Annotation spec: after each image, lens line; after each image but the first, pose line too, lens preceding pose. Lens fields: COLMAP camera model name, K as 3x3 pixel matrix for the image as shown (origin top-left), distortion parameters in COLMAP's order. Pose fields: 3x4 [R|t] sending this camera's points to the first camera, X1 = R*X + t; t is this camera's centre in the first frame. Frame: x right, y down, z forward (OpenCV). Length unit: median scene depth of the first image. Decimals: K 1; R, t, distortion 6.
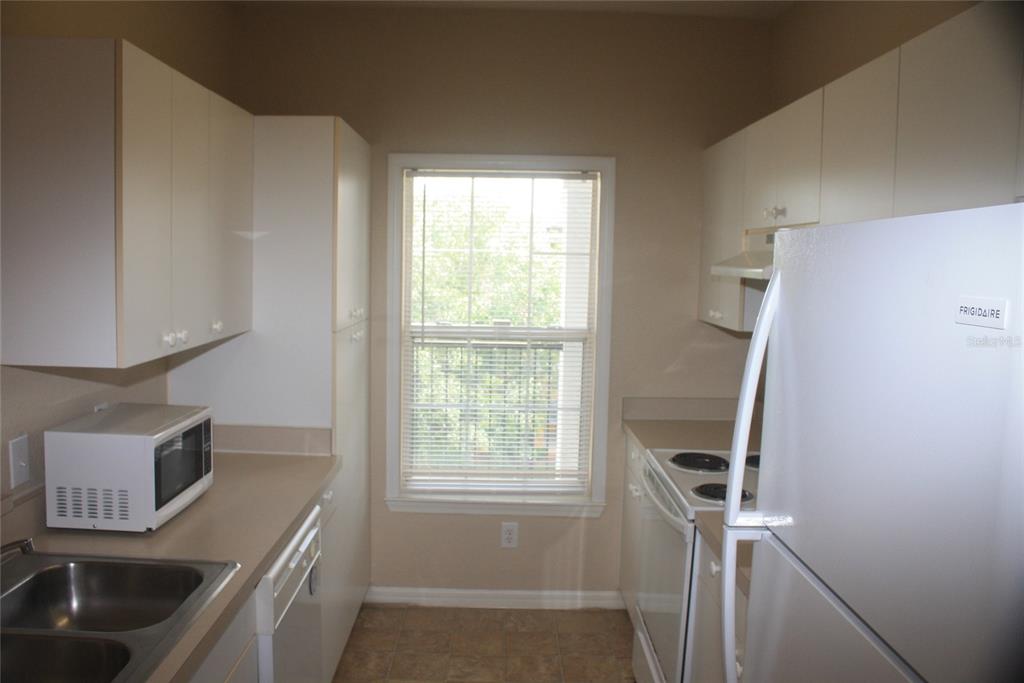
lens RADIAL K [[855.1, 0, 507.7], [0, 855.1, 333.2], [0, 0, 1]] dist [-0.161183, 0.124230]
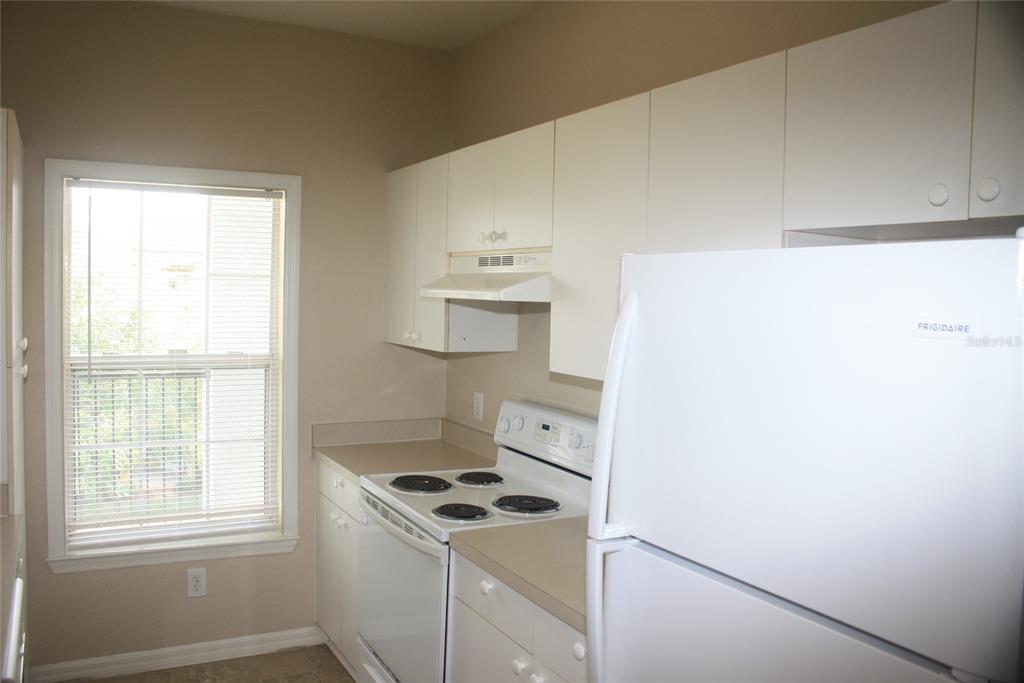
lens RADIAL K [[855.1, 0, 518.9], [0, 855.1, 334.9], [0, 0, 1]] dist [-0.161183, 0.124230]
pose [[0.882021, -0.020682, 0.470756, -0.121379], [0.032441, 0.999331, -0.016879, -0.002456], [-0.470092, 0.030159, 0.882102, 0.046581]]
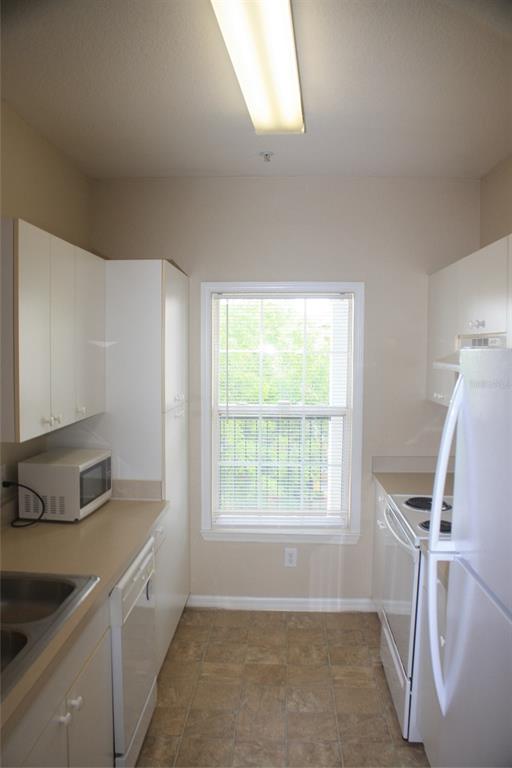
lens RADIAL K [[641.4, 0, 261.2], [0, 641.4, 380.1], [0, 0, 1]] dist [-0.161183, 0.124230]
pose [[0.998707, -0.012151, -0.049359, 0.009097], [0.010198, 0.999163, -0.039625, -0.010268], [0.049800, 0.039070, 0.997995, -0.043620]]
